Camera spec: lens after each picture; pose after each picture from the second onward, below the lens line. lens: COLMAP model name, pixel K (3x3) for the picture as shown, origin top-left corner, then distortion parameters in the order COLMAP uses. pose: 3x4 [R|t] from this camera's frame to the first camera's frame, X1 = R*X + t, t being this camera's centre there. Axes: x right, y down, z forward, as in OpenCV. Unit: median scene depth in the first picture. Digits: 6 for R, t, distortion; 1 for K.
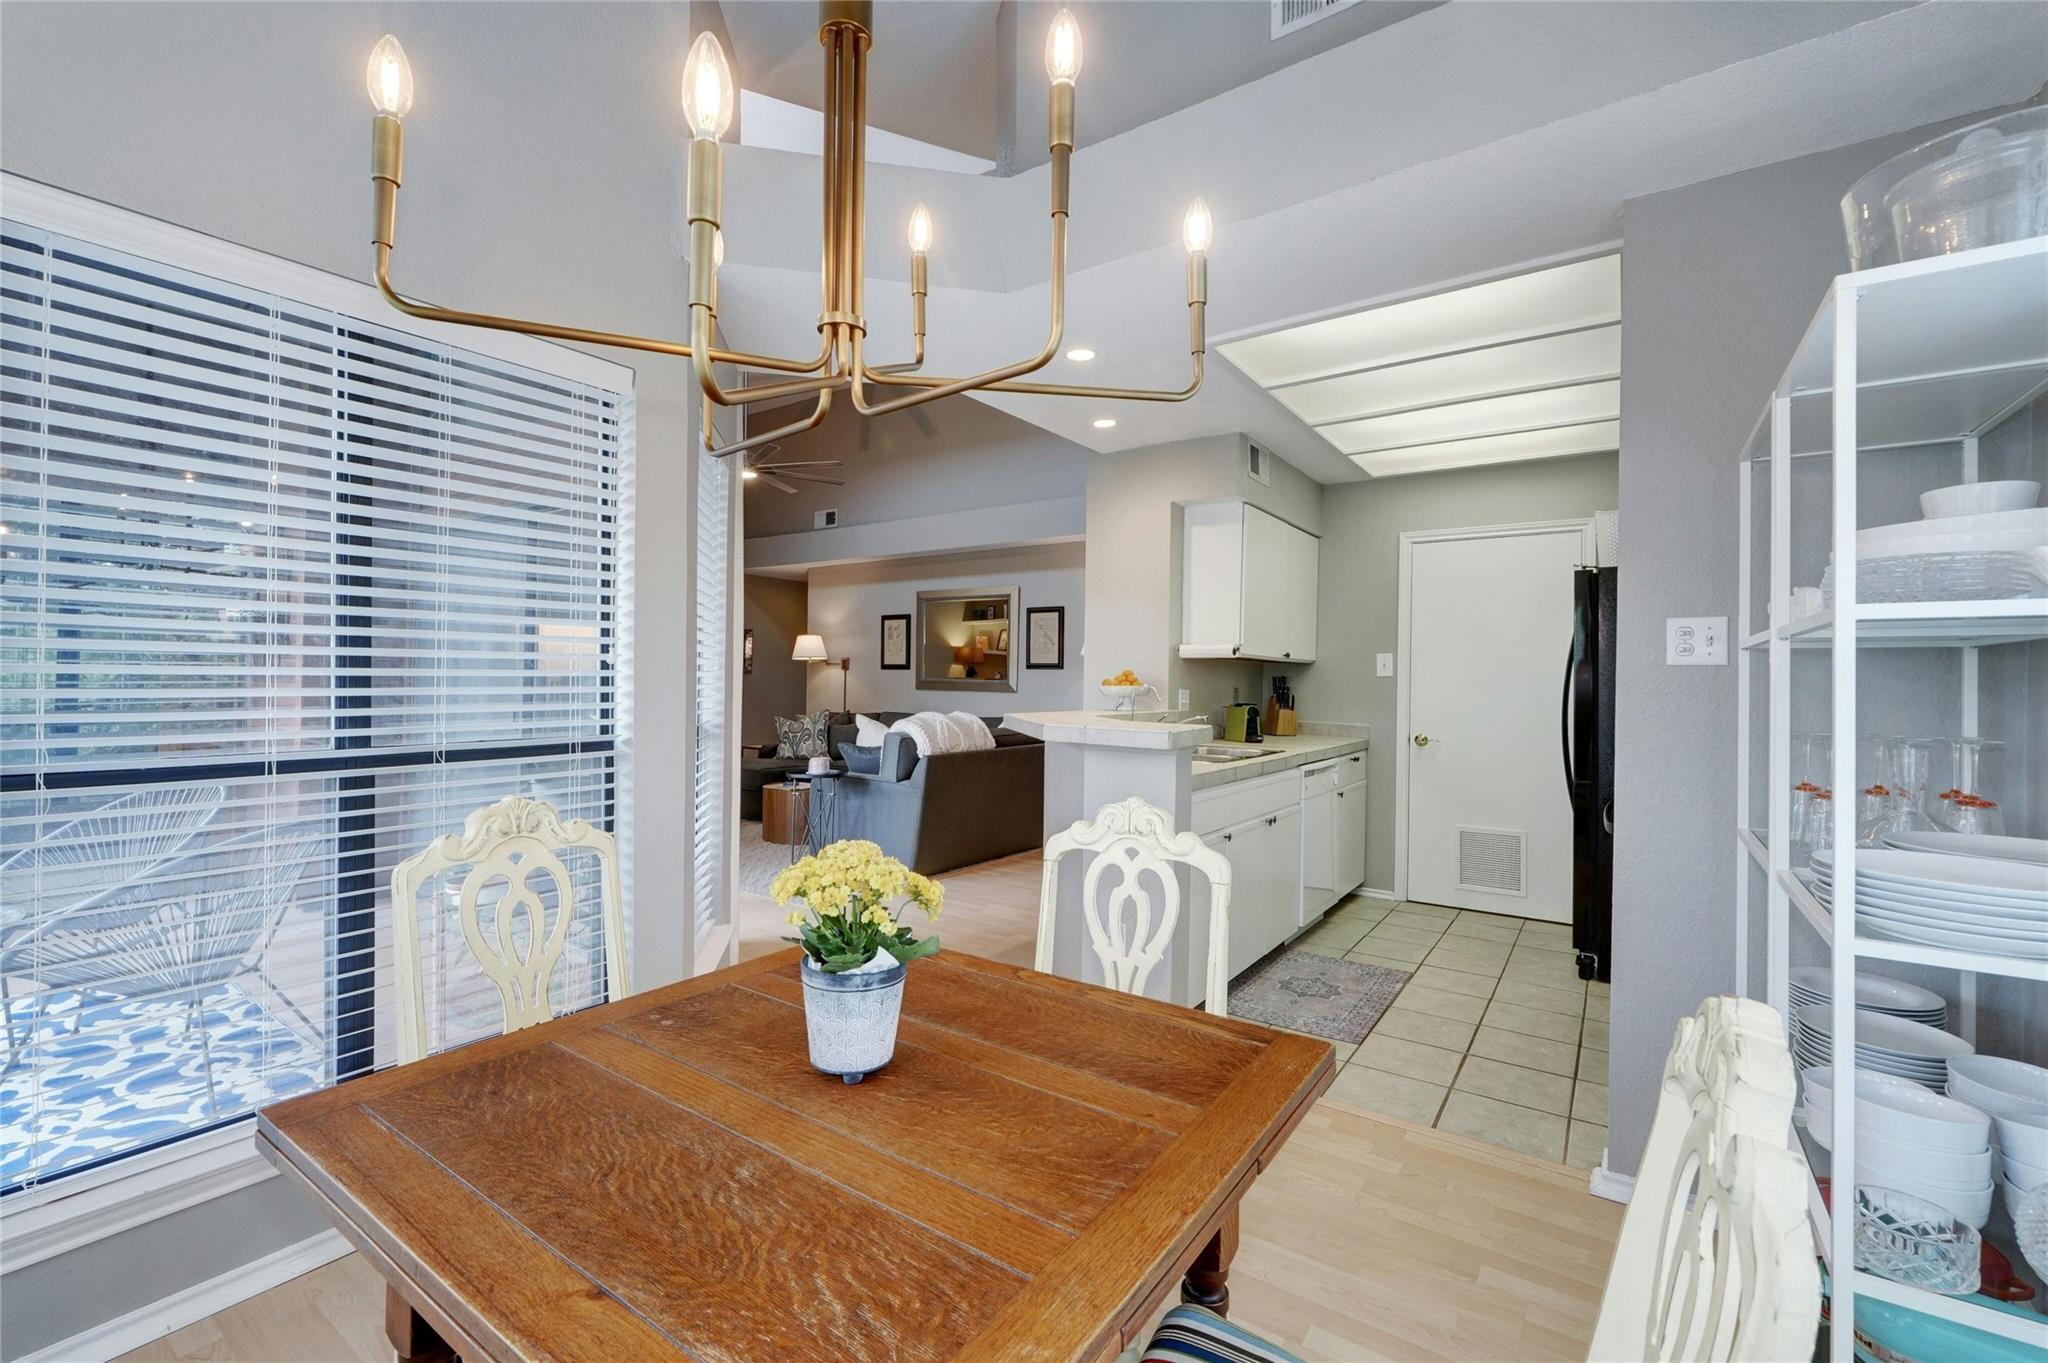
lens RADIAL K [[862.4, 0, 1024.0], [0, 862.4, 681.5], [0, 0, 1]] dist [0.001379, 0.000023]
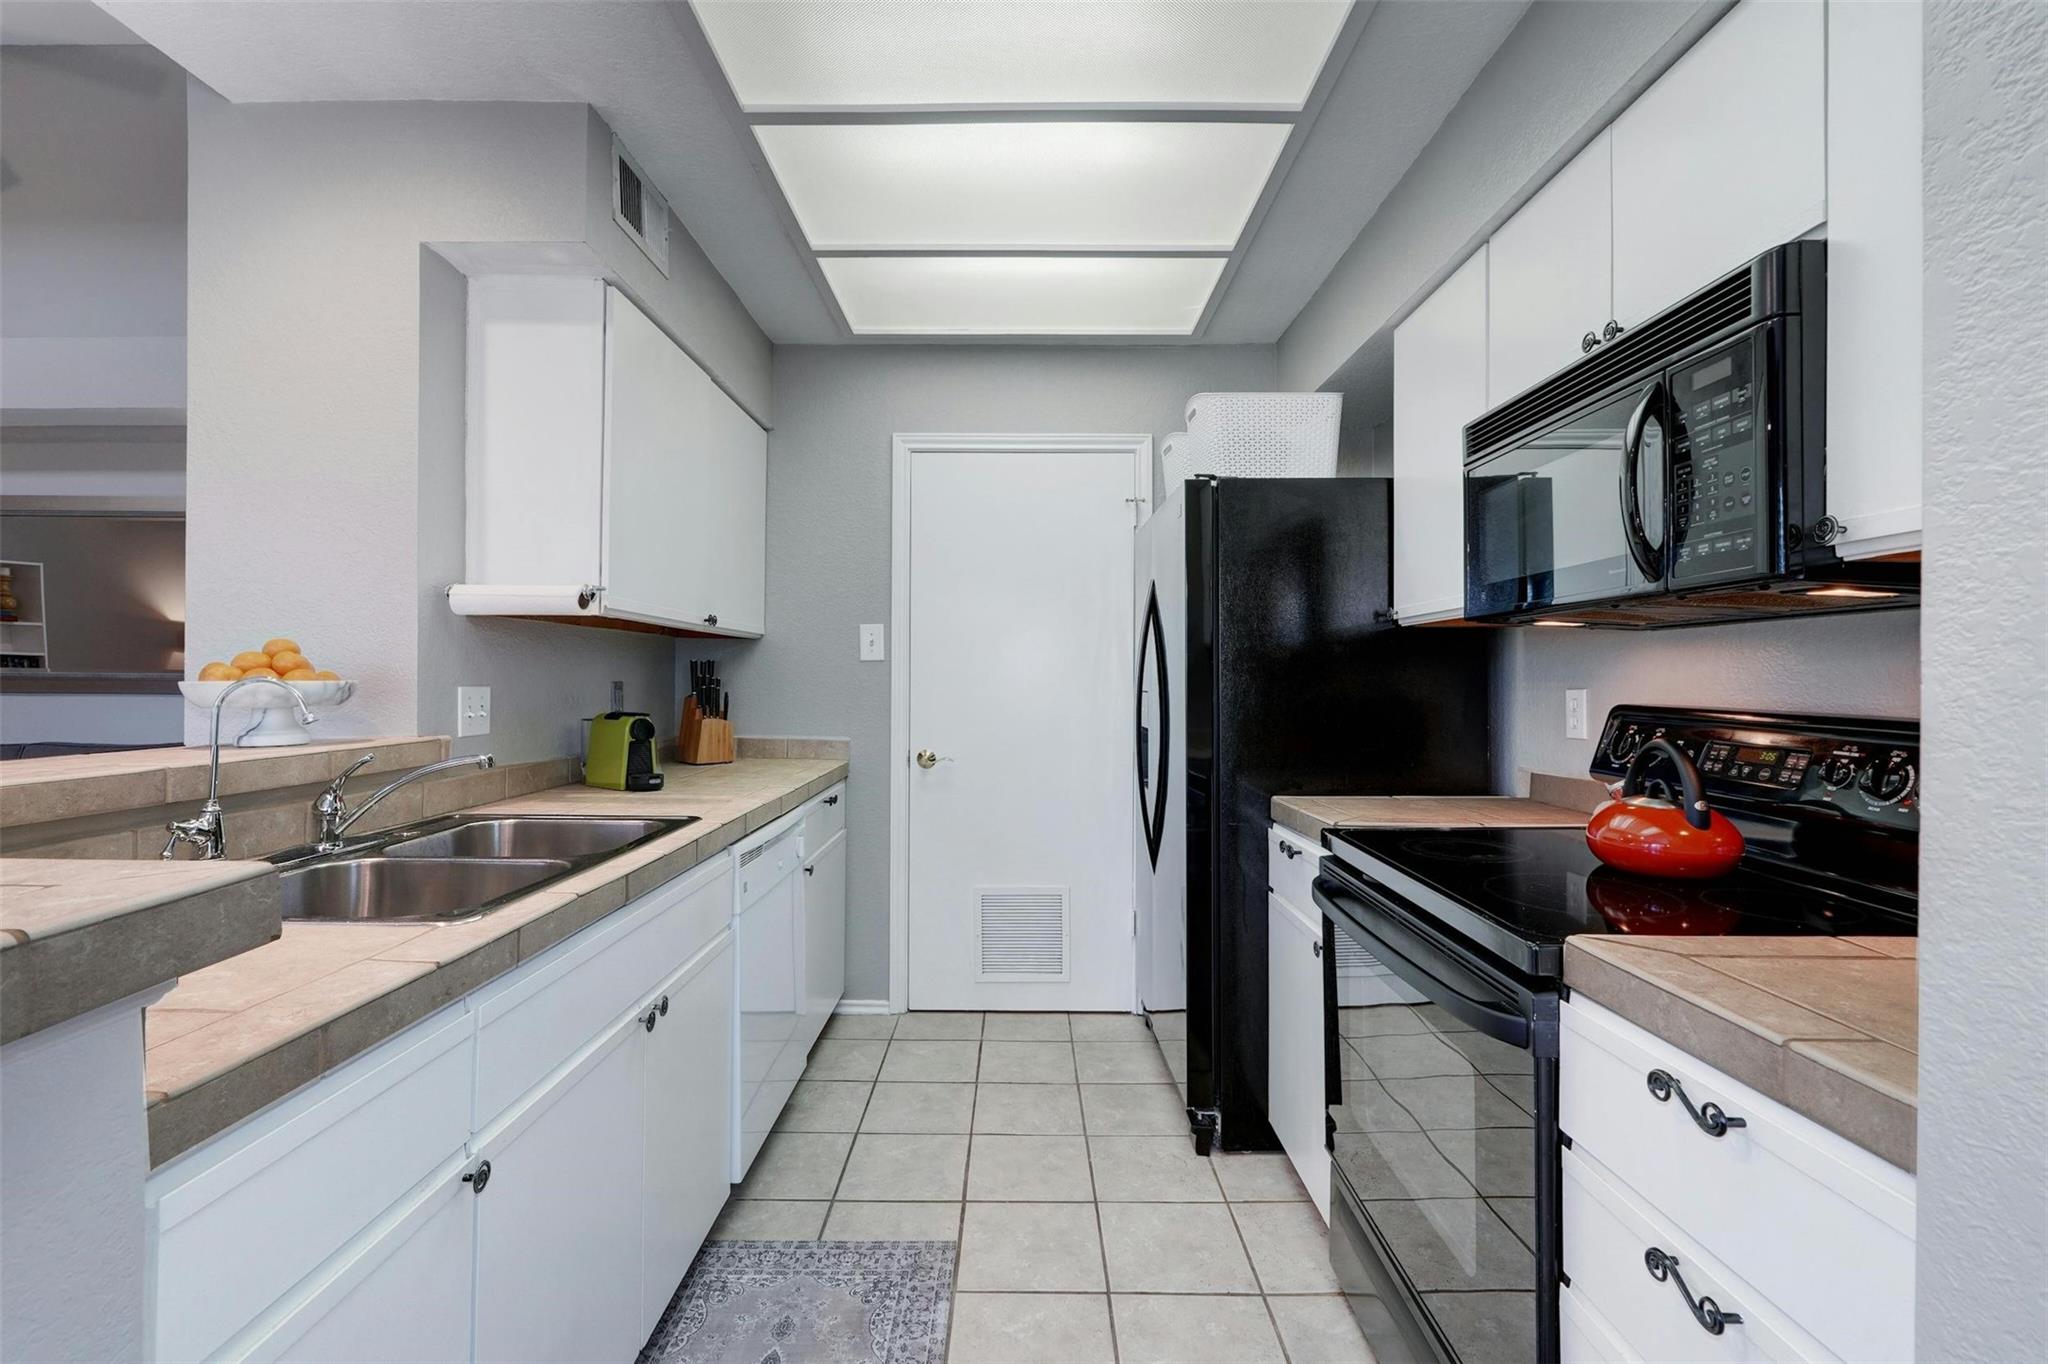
lens RADIAL K [[884.5, 0, 1020.3], [0, 884.5, 677.0], [0, 0, 1]] dist [0.001199, 0.000446]
pose [[0.823136, -0.010444, 0.567749, 0.153044], [0.008662, 0.999945, 0.005837, 0.003780], [-0.567779, 0.000113, 0.823181, 0.443811]]
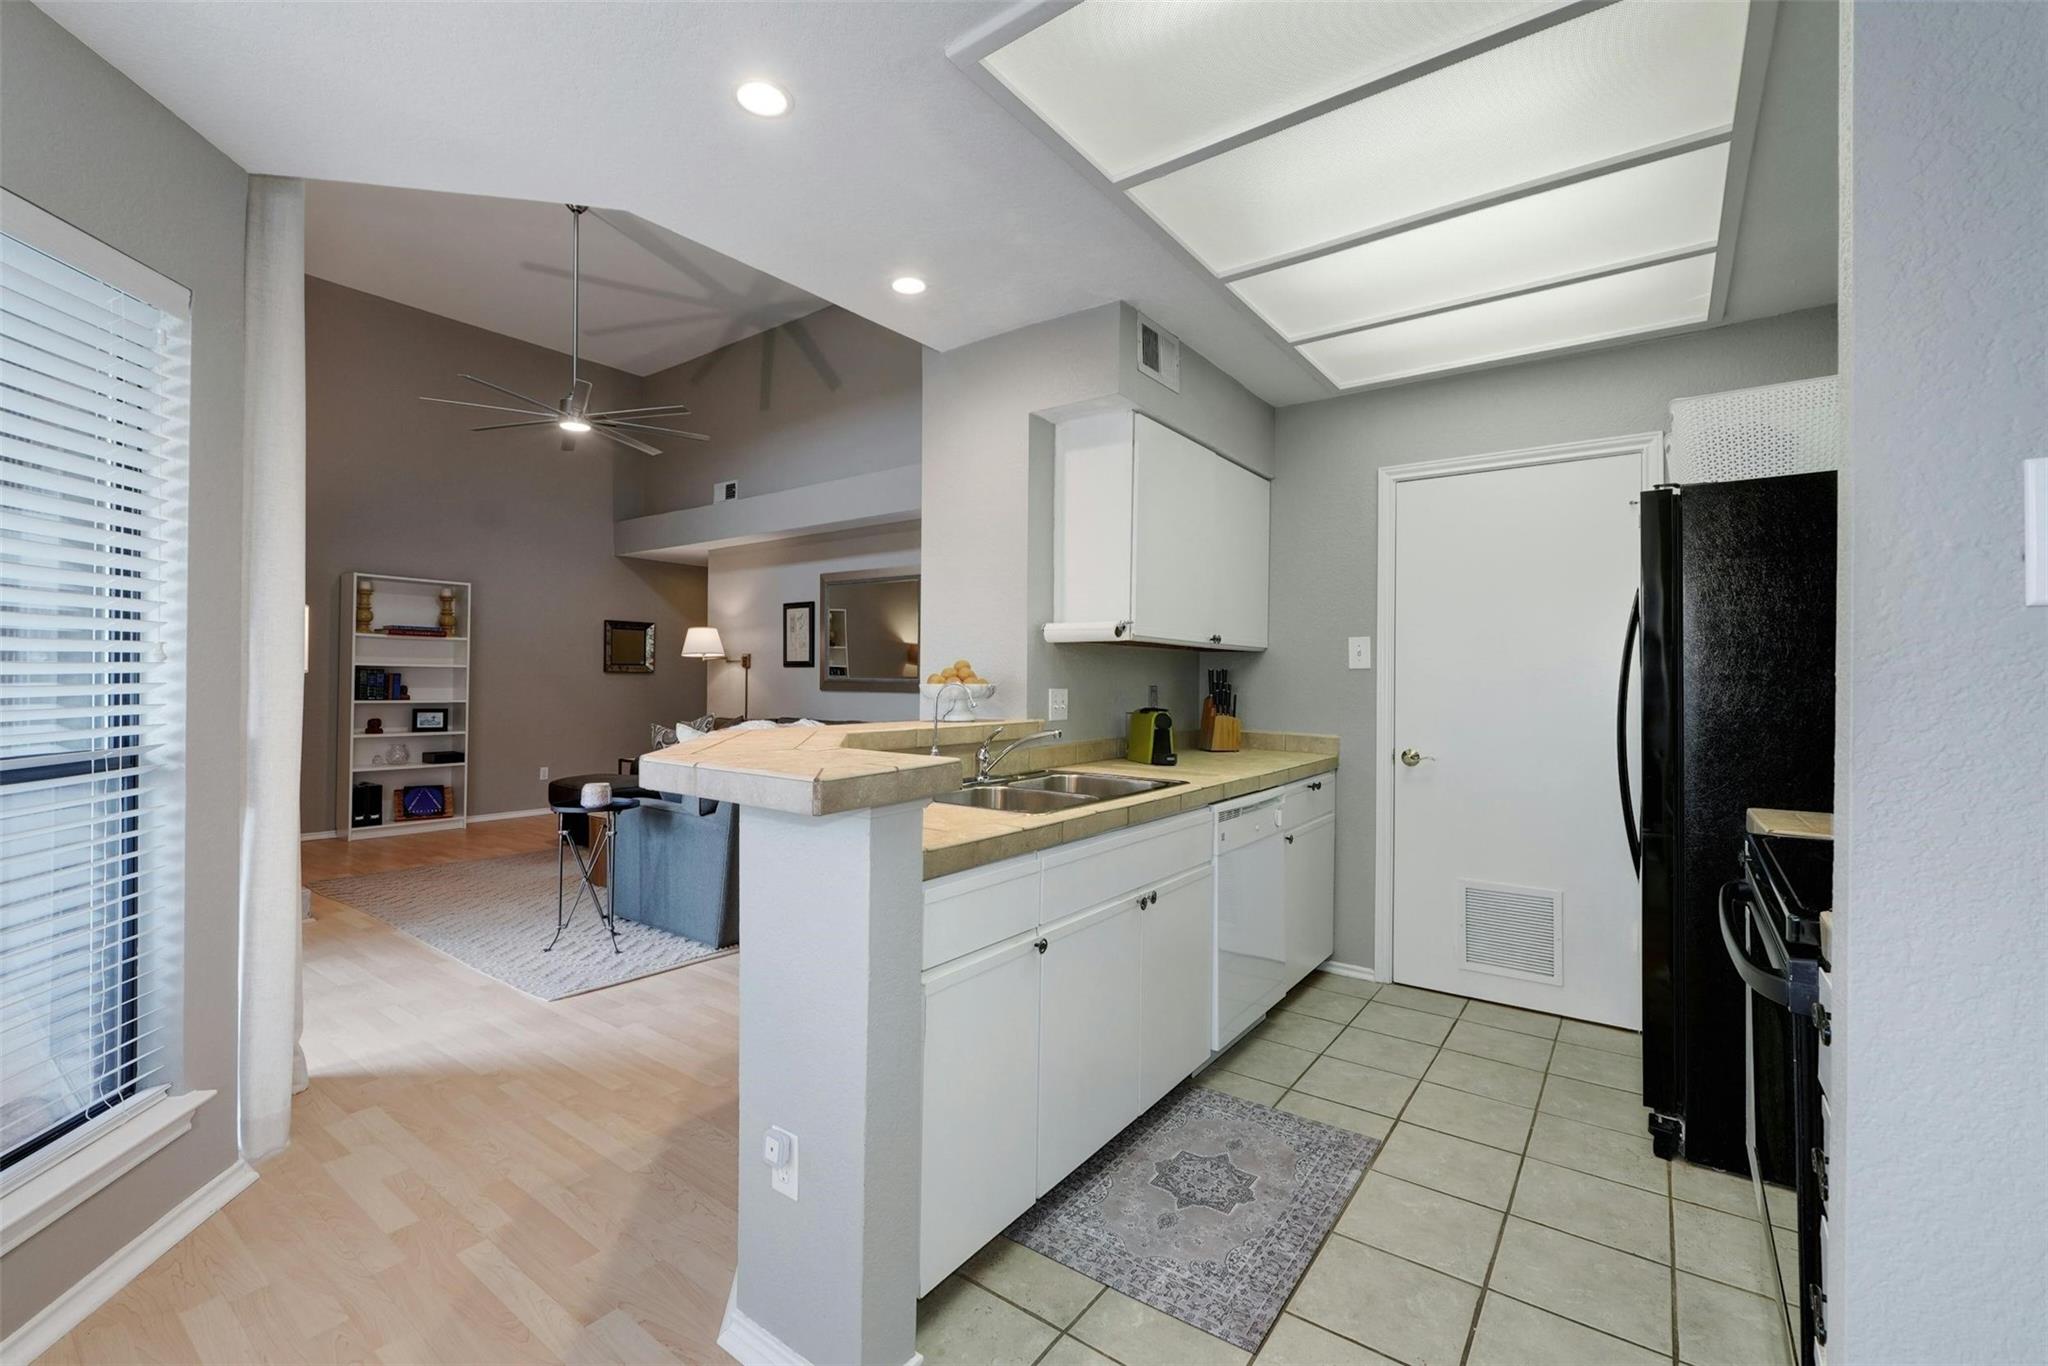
lens RADIAL K [[870.4, 0, 1020.8], [0, 870.4, 677.9], [0, 0, 1]] dist [-0.001757, -0.000067]
pose [[0.999710, -0.007161, -0.023006, 0.166101], [0.007061, 0.999965, -0.004426, 0.003322], [0.023037, 0.004262, 0.999726, 0.292903]]
